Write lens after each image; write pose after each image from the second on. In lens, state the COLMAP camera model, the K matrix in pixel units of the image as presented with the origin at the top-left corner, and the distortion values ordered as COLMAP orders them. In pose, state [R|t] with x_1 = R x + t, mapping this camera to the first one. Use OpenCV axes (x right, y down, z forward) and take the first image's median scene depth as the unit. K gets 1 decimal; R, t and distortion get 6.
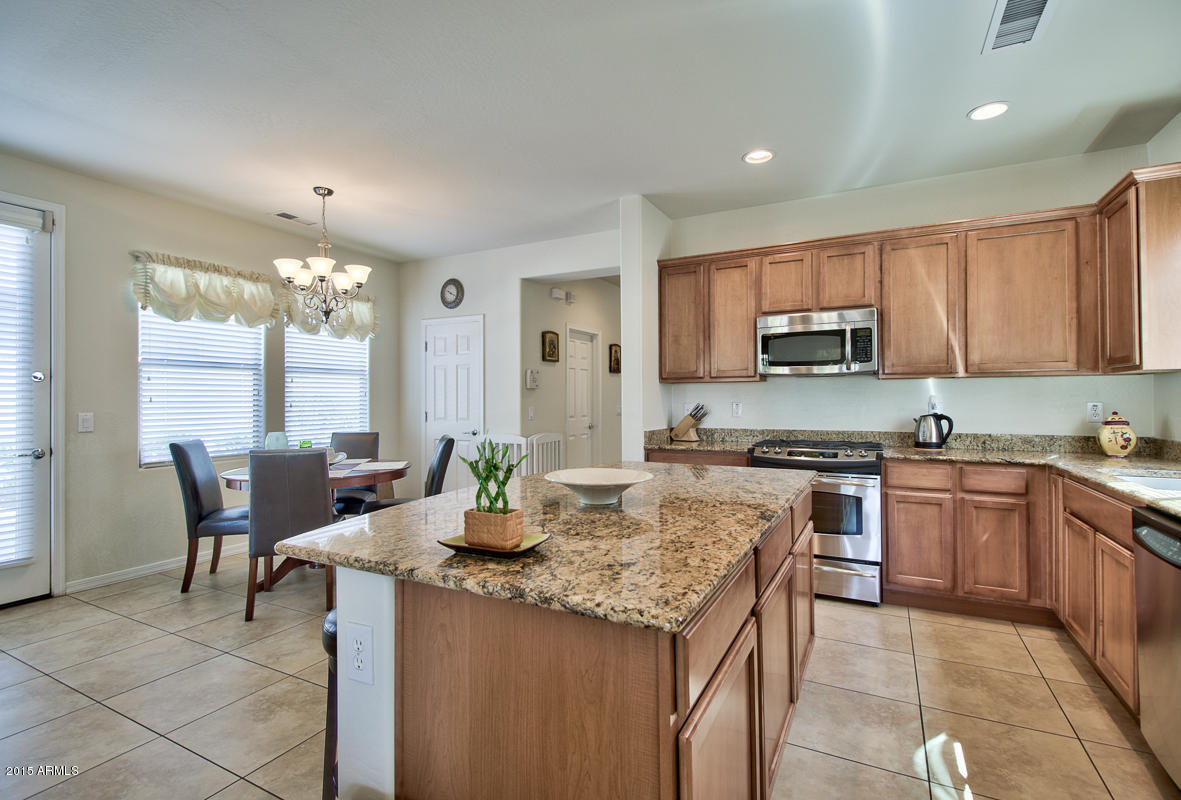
lens RADIAL K [[539.3, 0, 593.8], [0, 539.3, 398.7], [0, 0, 1]] dist [-0.008884, -0.006973]
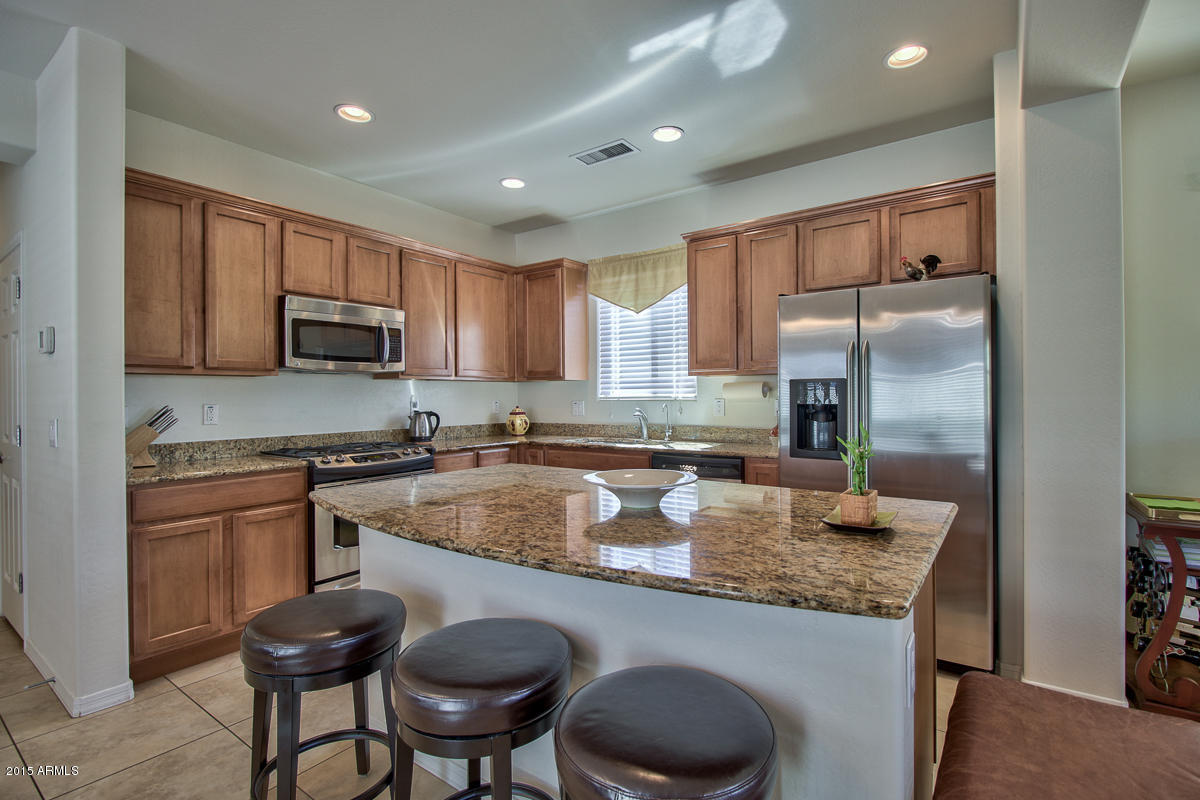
lens RADIAL K [[547.9, 0, 607.4], [0, 547.9, 396.2], [0, 0, 1]] dist [-0.008884, -0.006973]
pose [[0.118634, 0.001142, 0.992937, -0.462916], [0.004195, 0.999990, -0.001651, -0.000057], [-0.992929, 0.004361, 0.118628, 0.465317]]
